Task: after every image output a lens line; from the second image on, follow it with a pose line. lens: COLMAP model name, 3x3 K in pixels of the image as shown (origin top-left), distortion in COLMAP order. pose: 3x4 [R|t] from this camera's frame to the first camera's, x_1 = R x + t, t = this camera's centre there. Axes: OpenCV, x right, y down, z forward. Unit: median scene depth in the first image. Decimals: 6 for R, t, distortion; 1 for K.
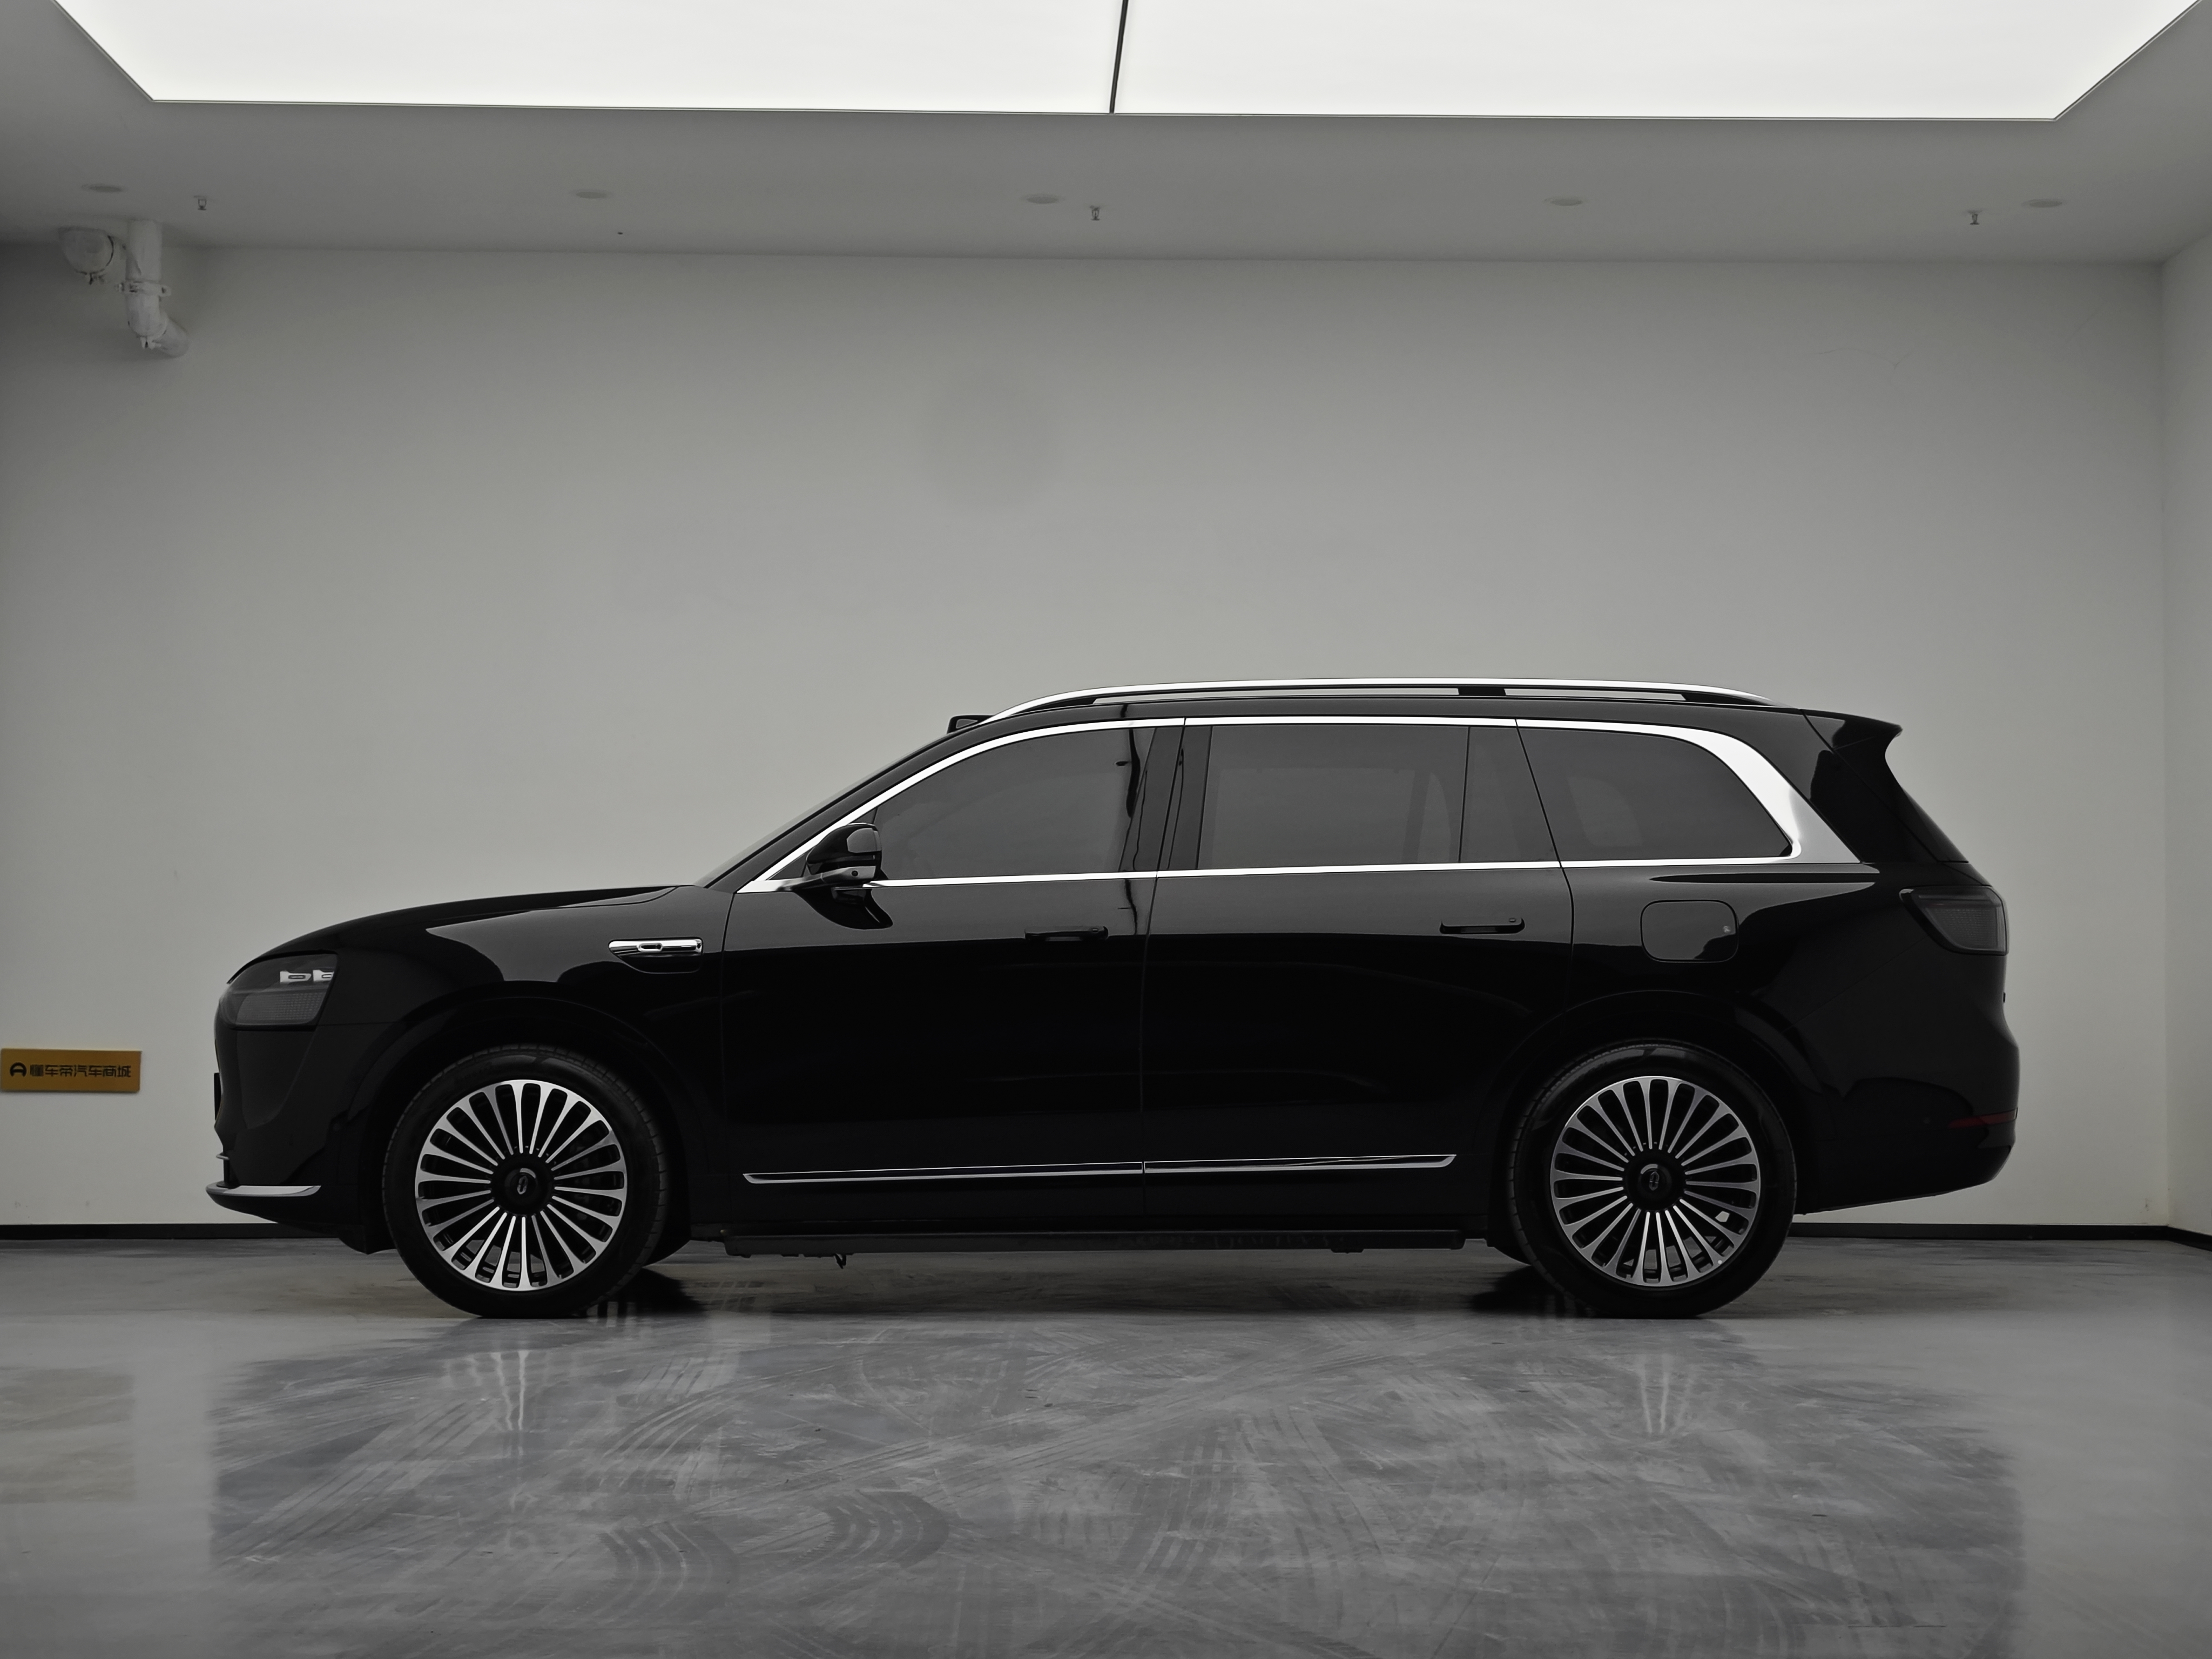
lens RADIAL K [[3765.5, 0, 1092.7], [0, 3765.5, 835.6], [0, 0, 1]] dist [0.170601, 0.000000]
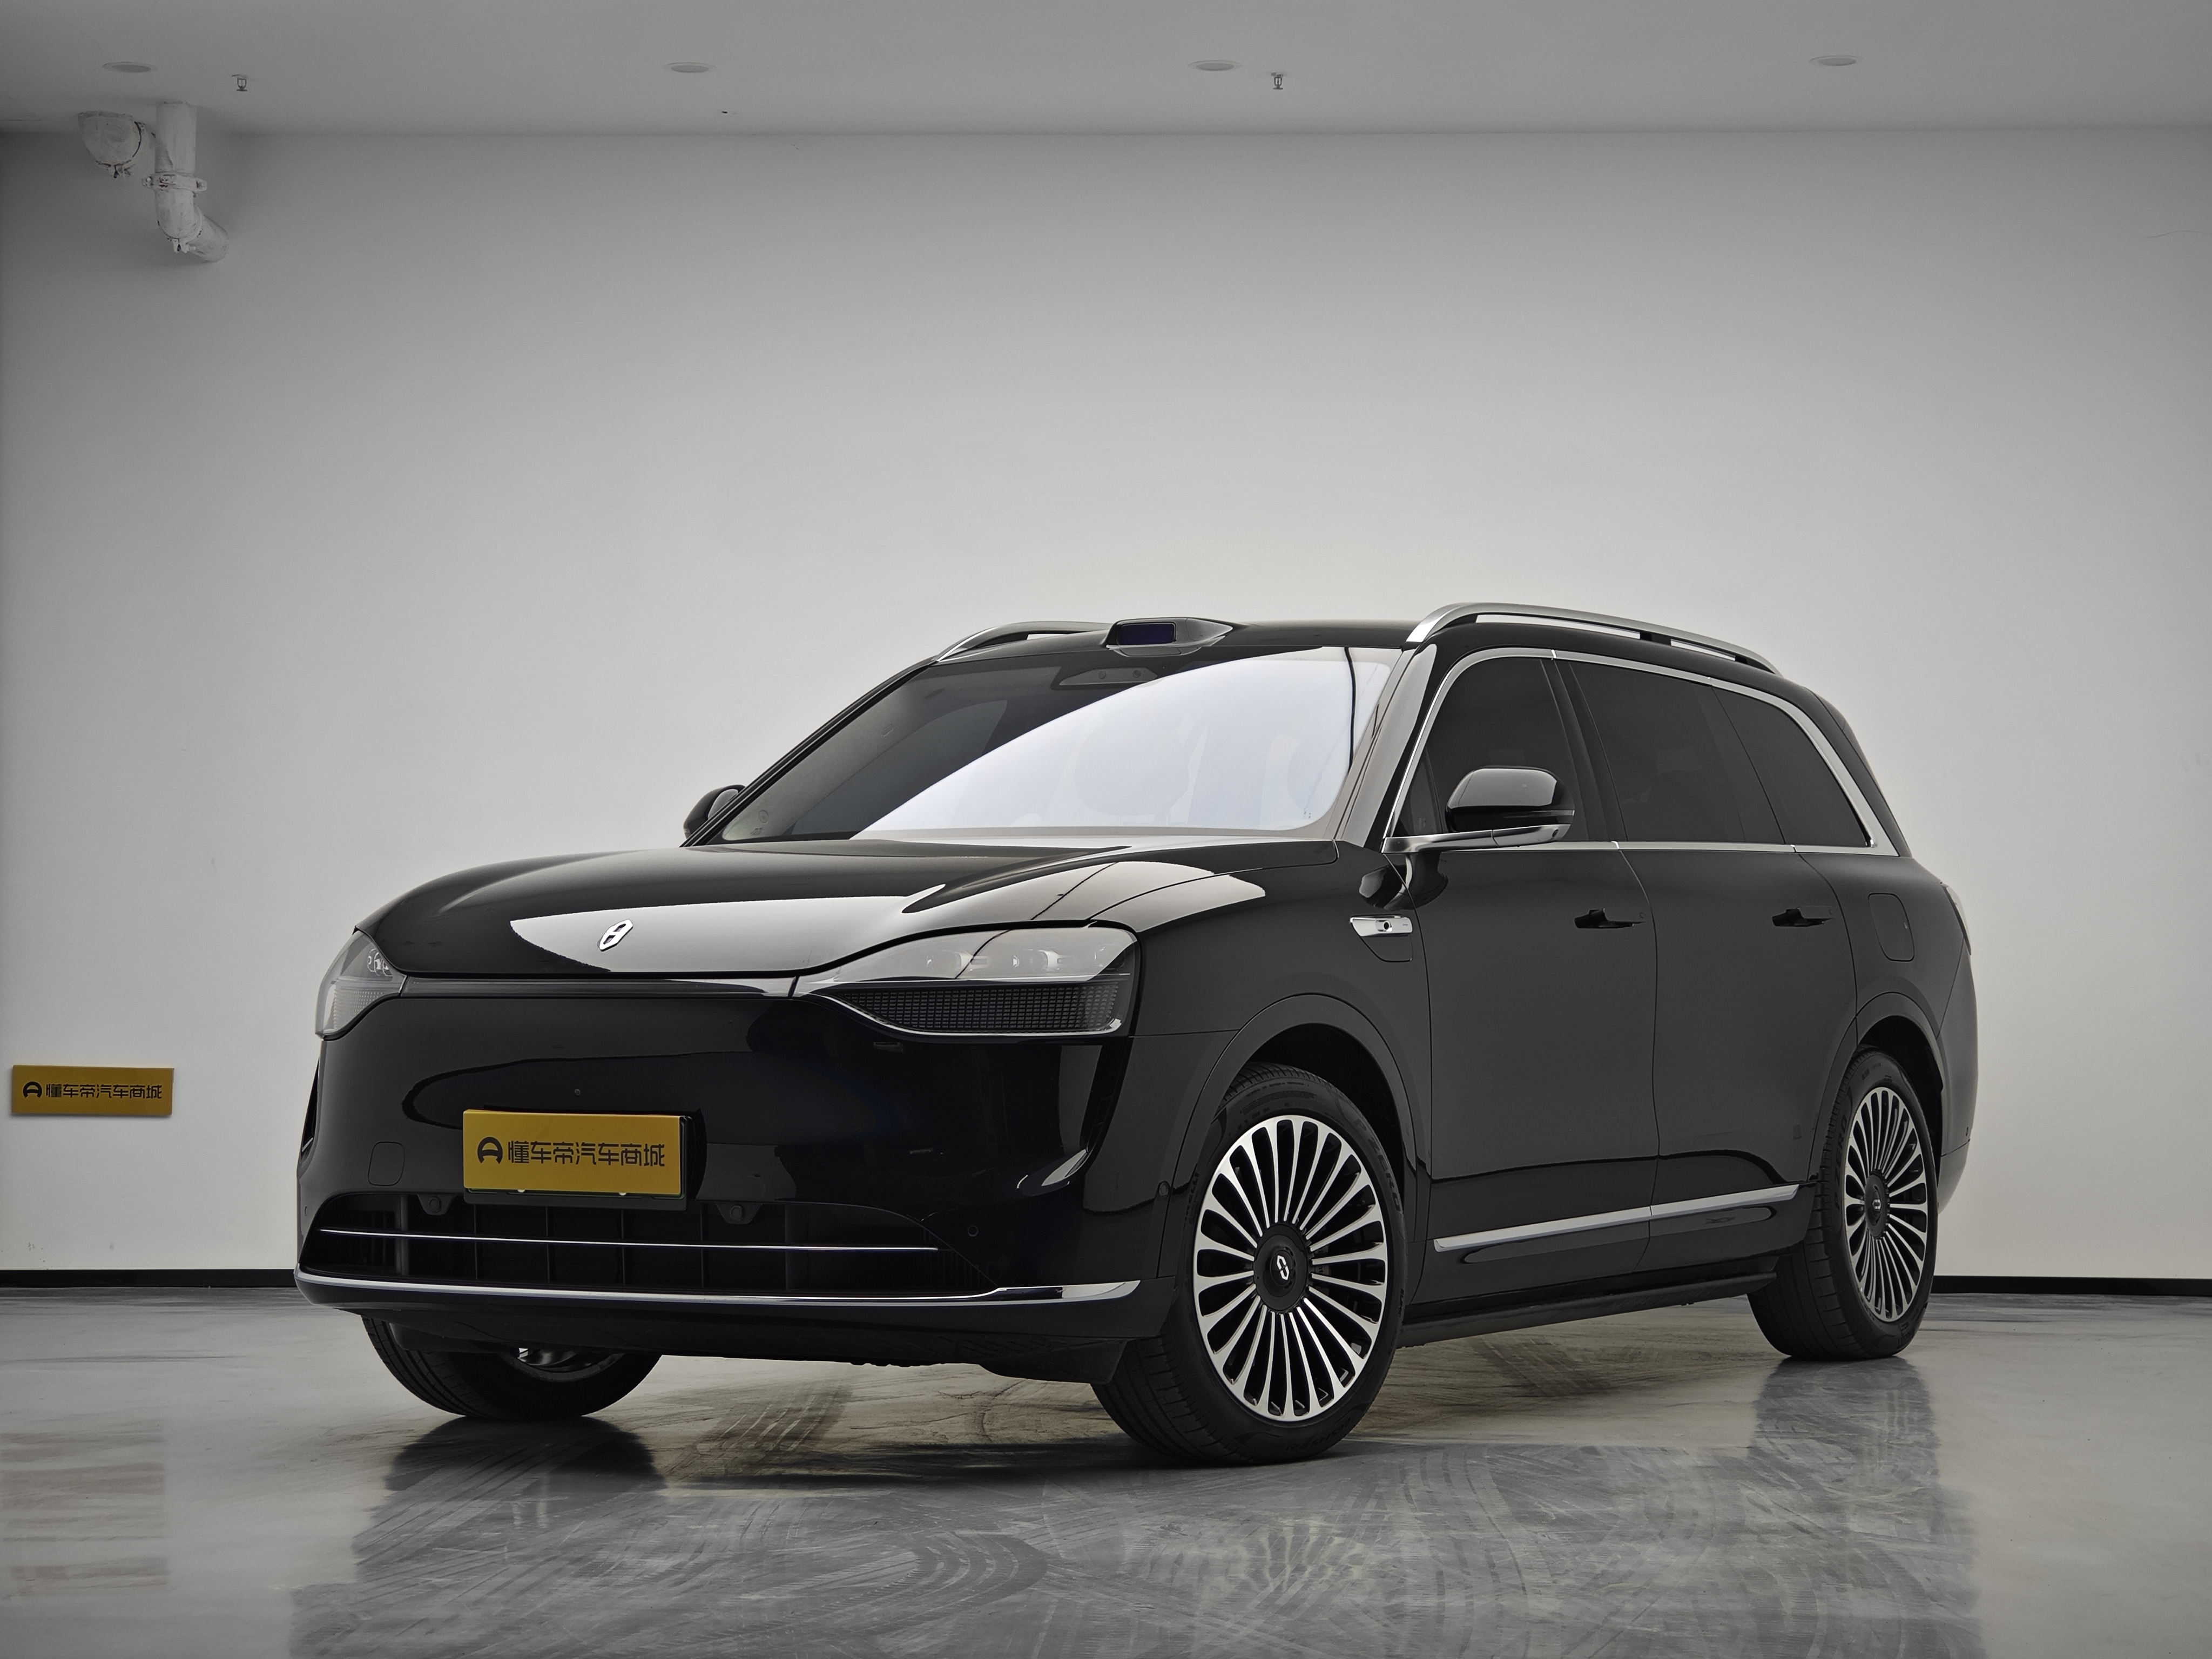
lens RADIAL K [[4855.7, 0, 1113.3], [0, 4855.7, 826.7], [0, 0, 1]] dist [0.238780, 0.000000]
pose [[0.998091, -0.002378, -0.061708, 0.045648], [0.001917, 0.999970, -0.007528, 0.015889], [0.061724, 0.007396, 0.998066, -0.138488]]
